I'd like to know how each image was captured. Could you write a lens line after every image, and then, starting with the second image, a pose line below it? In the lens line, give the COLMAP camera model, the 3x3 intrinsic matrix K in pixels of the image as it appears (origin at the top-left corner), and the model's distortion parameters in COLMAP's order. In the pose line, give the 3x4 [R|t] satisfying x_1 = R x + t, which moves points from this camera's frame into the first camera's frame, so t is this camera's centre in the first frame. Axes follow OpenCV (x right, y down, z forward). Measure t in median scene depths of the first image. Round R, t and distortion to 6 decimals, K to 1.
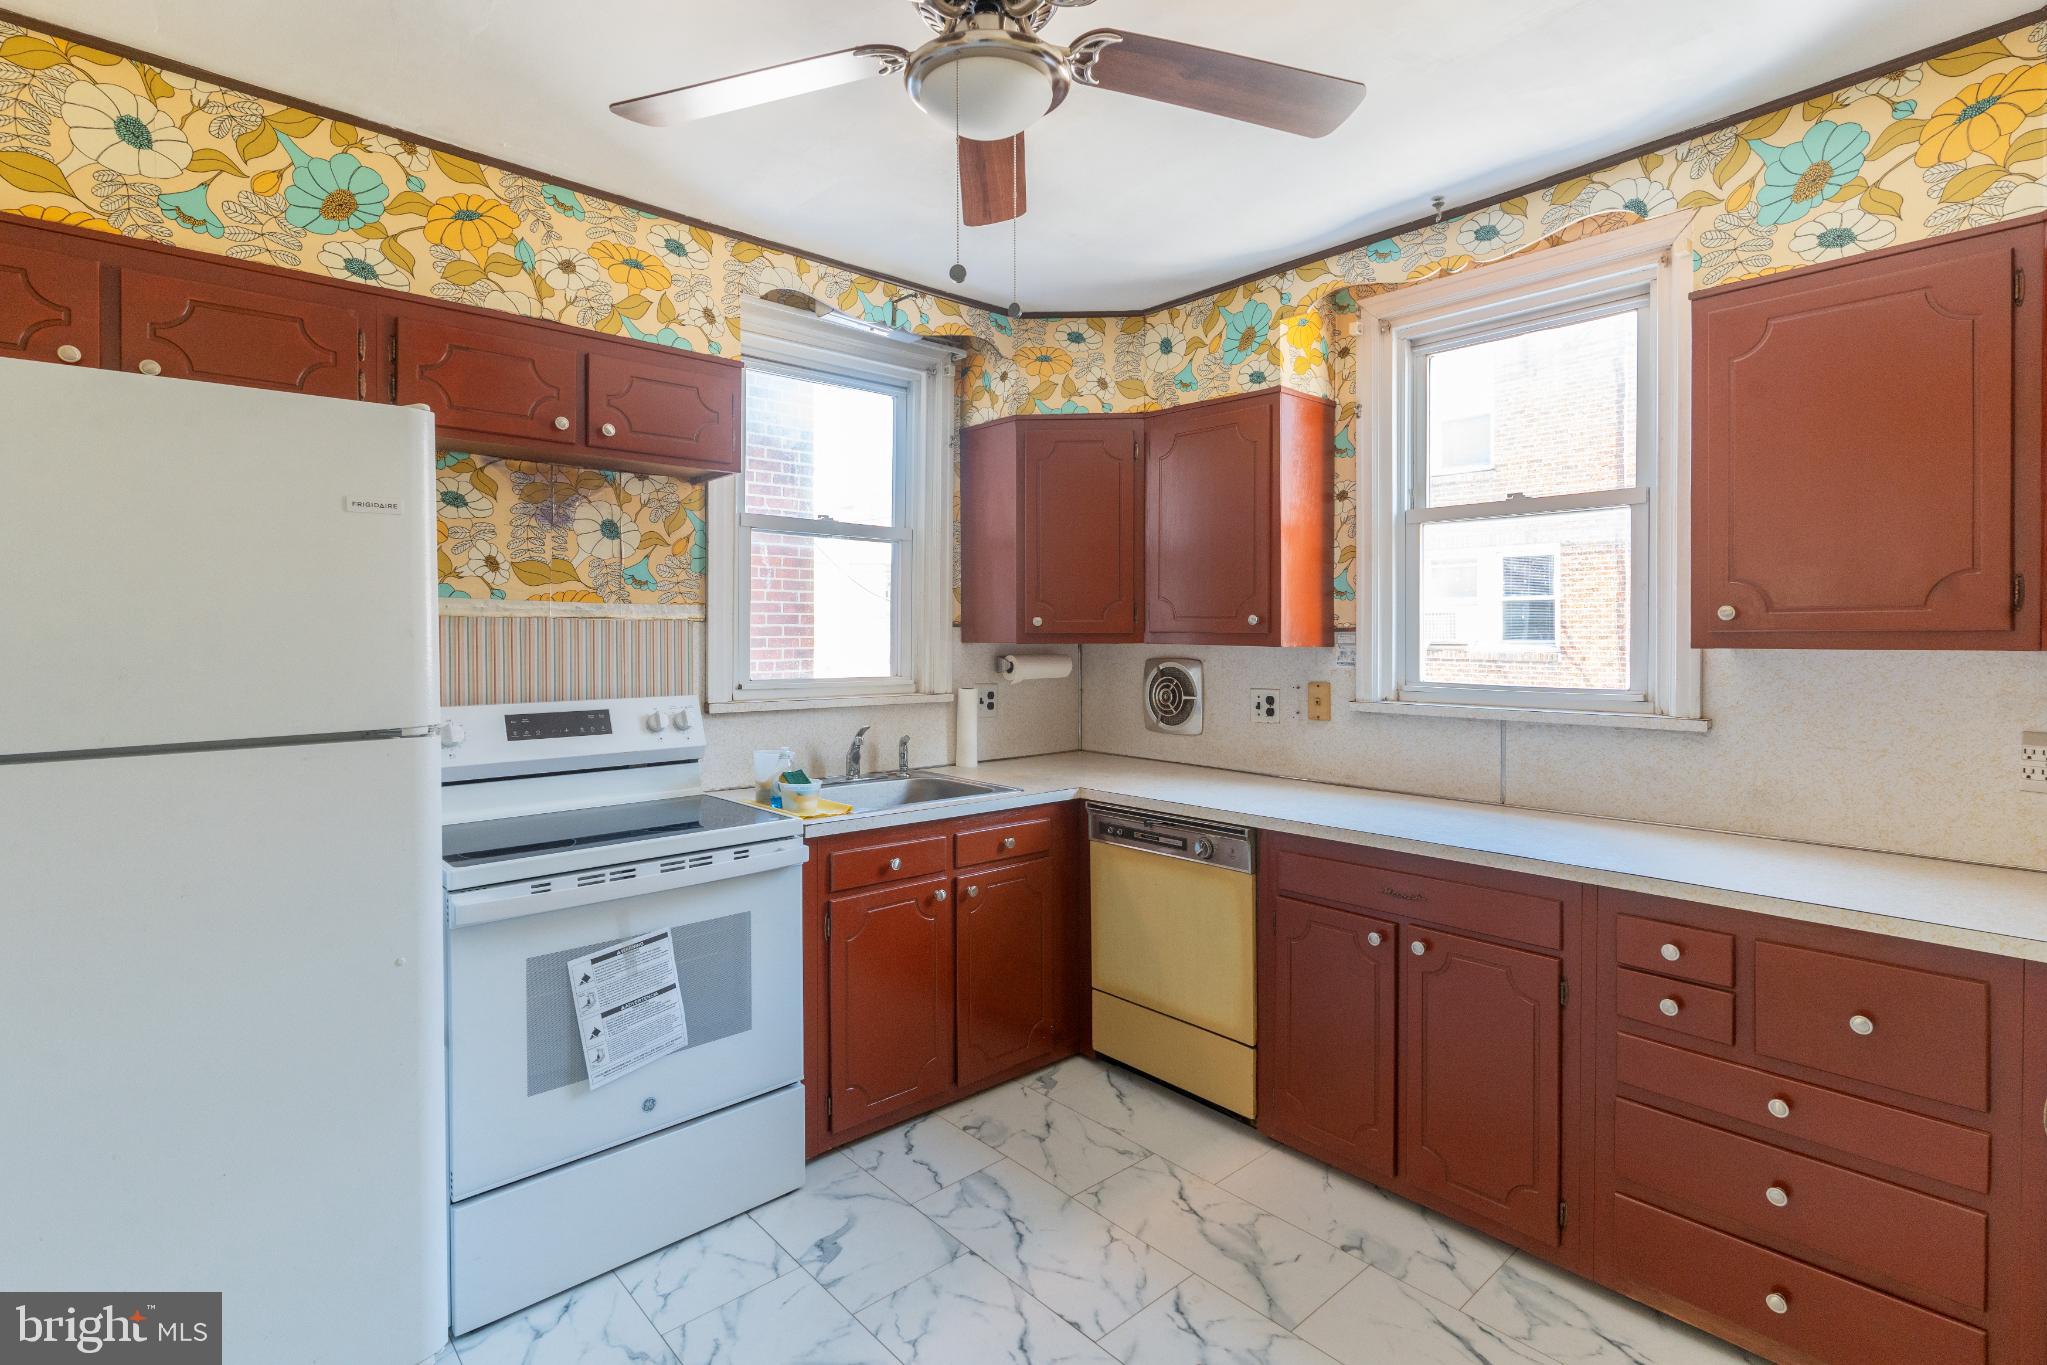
lens RADIAL K [[1073.2, 0, 960.3], [0, 1073.2, 641.6], [0, 0, 1]] dist [0.001498, 0.001060]
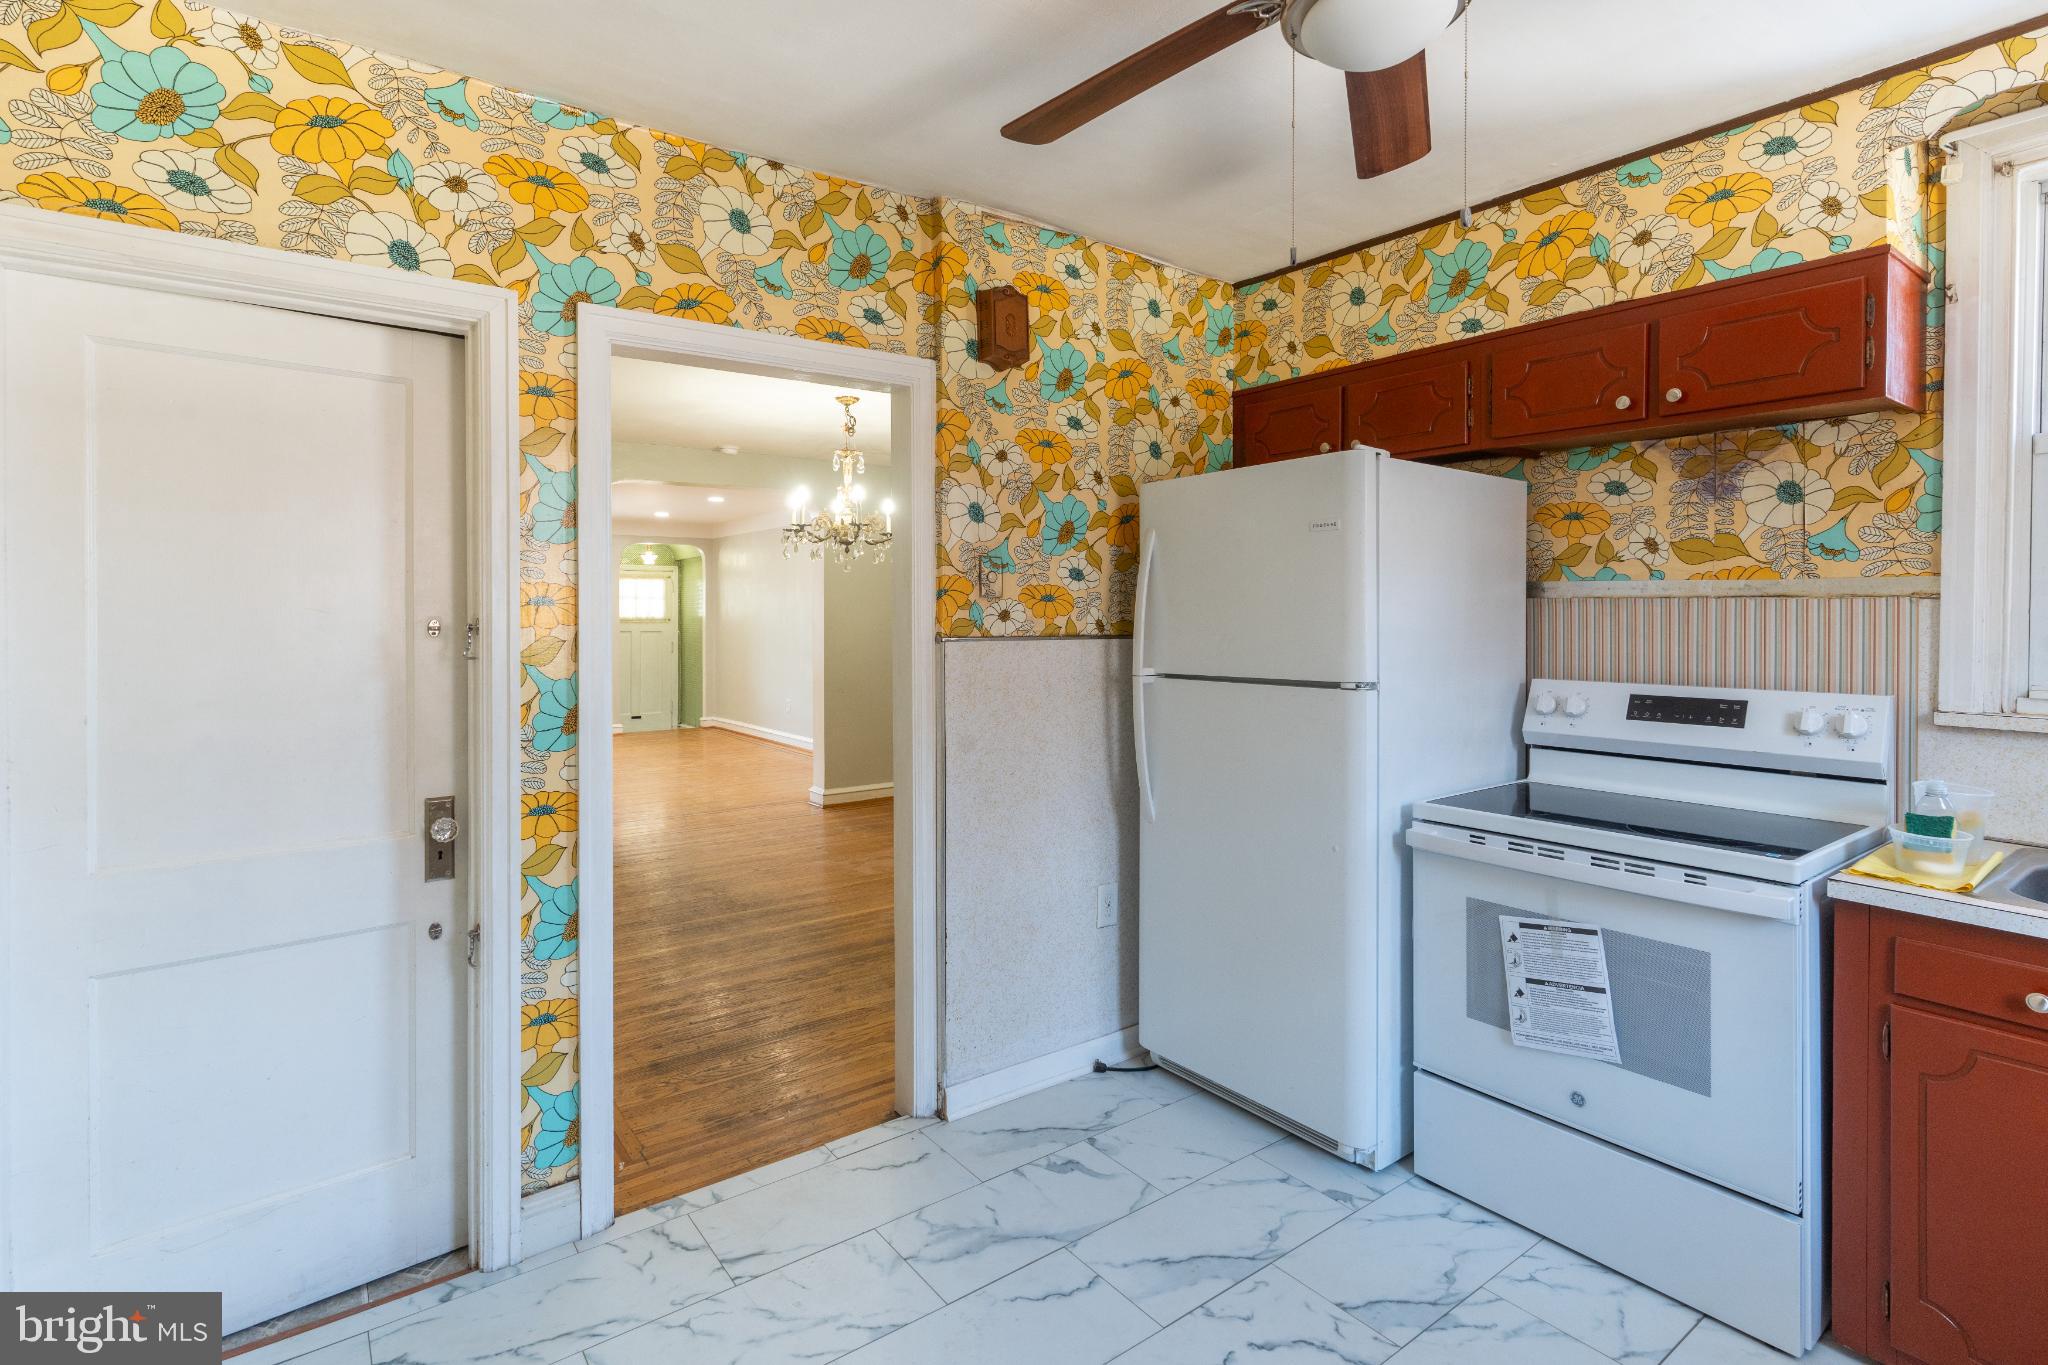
lens RADIAL K [[1073.7, 0, 1048.5], [0, 1073.7, 619.6], [0, 0, 1]] dist [0.001498, 0.001060]
pose [[-0.124377, 0.006528, -0.992214, 0.654493], [-0.006942, 0.999948, 0.007449, -0.006159], [0.992211, 0.007814, -0.124325, 0.573875]]
